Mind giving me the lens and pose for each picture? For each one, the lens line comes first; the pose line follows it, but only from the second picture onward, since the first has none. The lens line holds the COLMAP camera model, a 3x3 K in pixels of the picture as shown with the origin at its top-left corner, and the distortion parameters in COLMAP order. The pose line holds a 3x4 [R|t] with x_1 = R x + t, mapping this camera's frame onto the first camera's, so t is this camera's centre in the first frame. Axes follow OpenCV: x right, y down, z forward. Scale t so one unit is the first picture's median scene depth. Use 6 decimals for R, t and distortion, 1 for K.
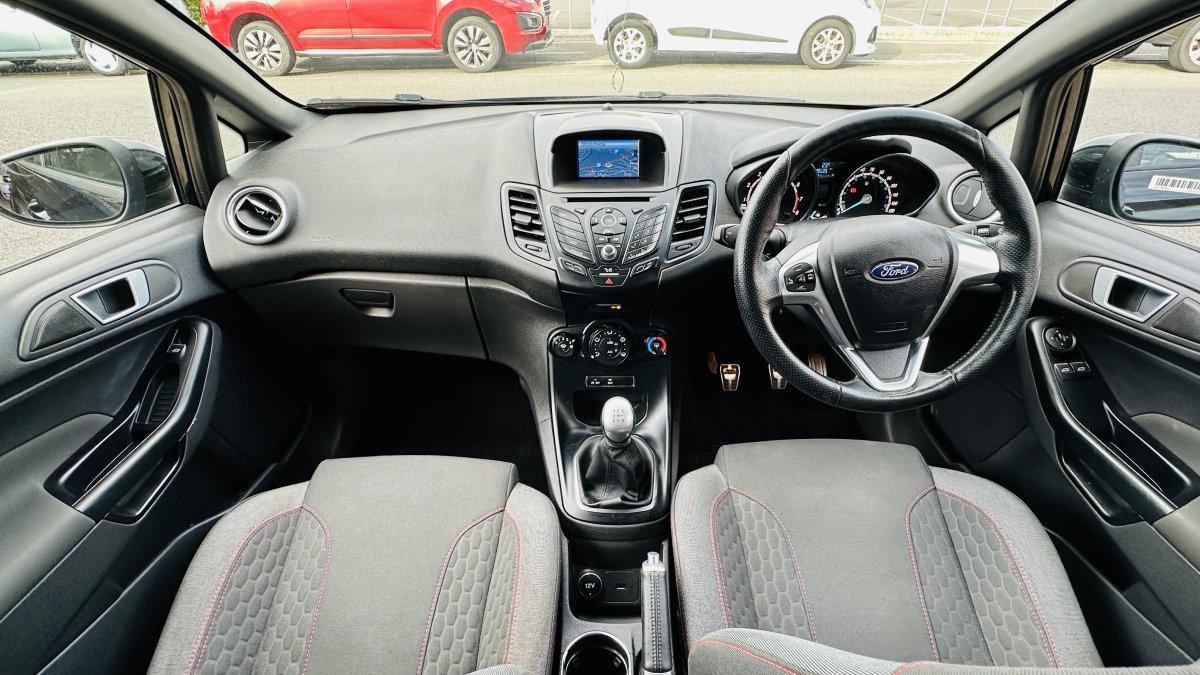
lens RADIAL K [[591.8, 0, 598.9], [0, 591.8, 348.2], [0, 0, 1]] dist [0.001925, 0.000347]
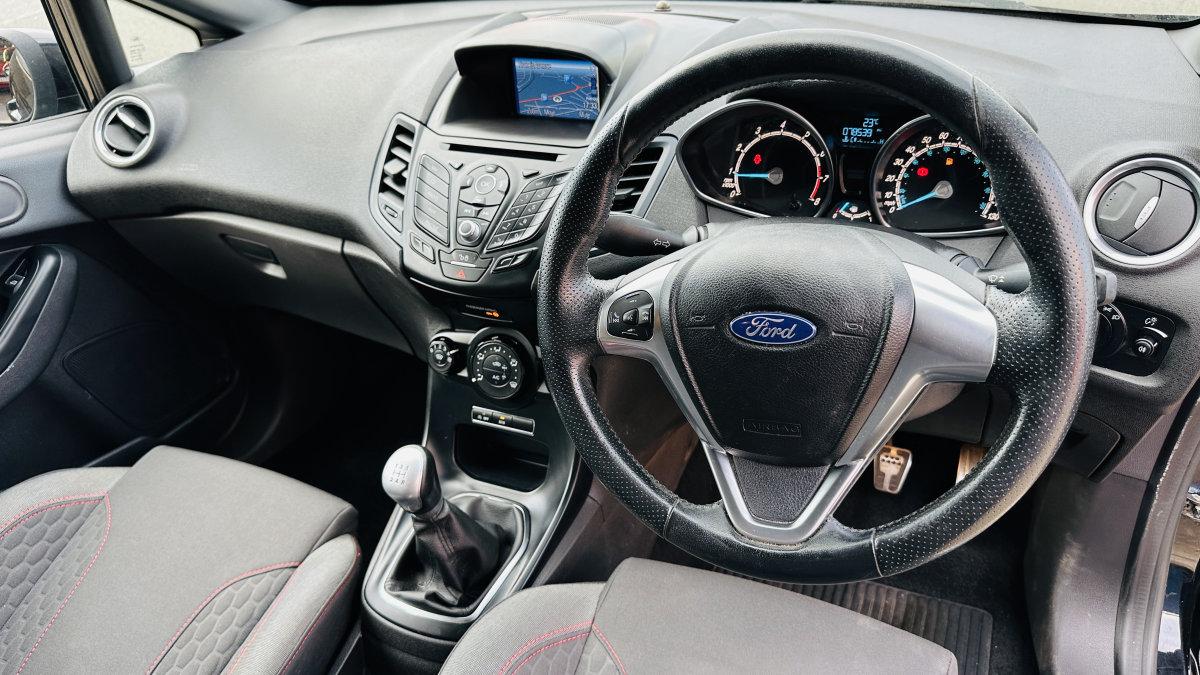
lens RADIAL K [[838.7, 0, 598.7], [0, 838.7, 346.8], [0, 0, 1]] dist [0.074235, -0.102372]
pose [[0.915465, 0.171158, -0.364183, 0.482571], [-0.166920, 0.985017, 0.043340, -0.091690], [0.366144, 0.021113, 0.930319, 0.159120]]
